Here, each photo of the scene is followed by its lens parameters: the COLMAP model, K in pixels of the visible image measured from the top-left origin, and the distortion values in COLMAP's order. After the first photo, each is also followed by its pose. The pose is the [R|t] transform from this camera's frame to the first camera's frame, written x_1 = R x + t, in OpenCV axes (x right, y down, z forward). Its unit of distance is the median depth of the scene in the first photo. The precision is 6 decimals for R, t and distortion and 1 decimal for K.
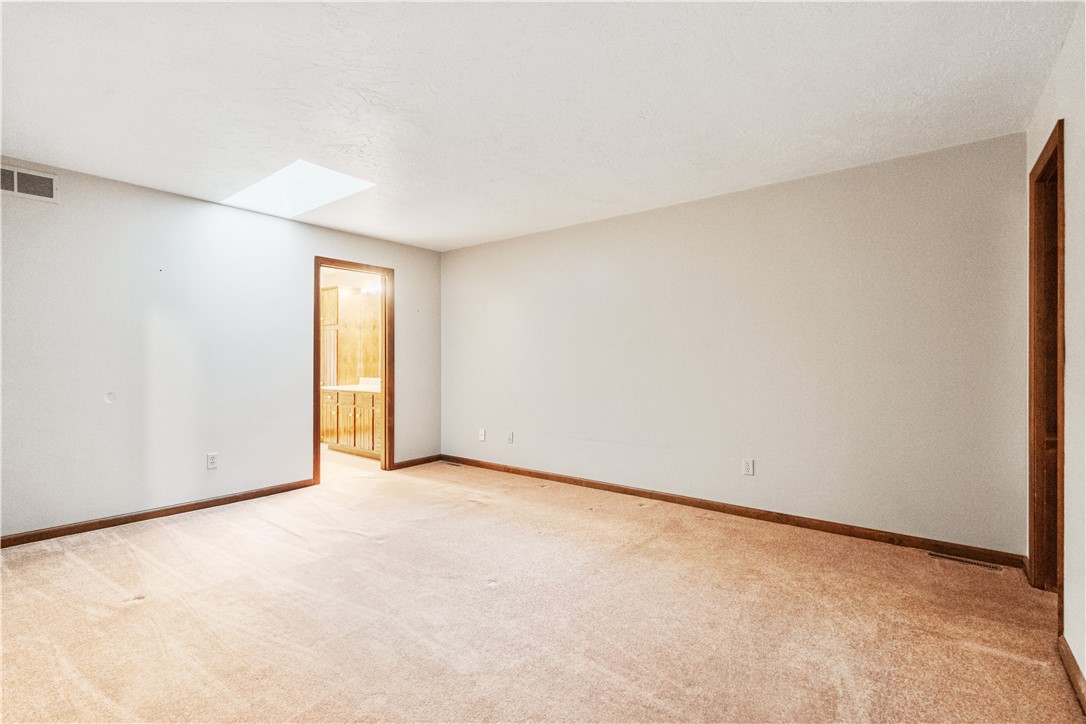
lens RADIAL K [[499.1, 0, 541.8], [0, 499.1, 359.5], [0, 0, 1]] dist [0.000441, -0.000704]
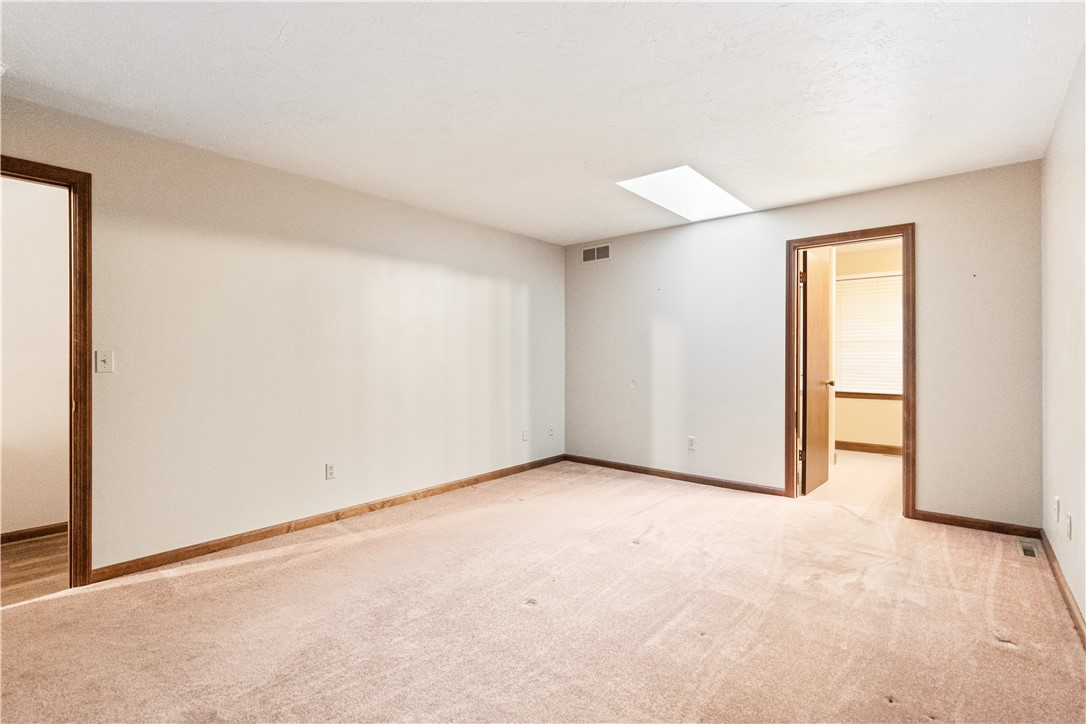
lens RADIAL K [[499.1, 0, 541.8], [0, 499.1, 359.5], [0, 0, 1]] dist [0.000441, -0.000704]
pose [[-0.035768, 0.007562, -0.999332, 0.530232], [0.004738, 0.999961, 0.007397, -0.004736], [0.999349, -0.004470, -0.035802, 0.691573]]
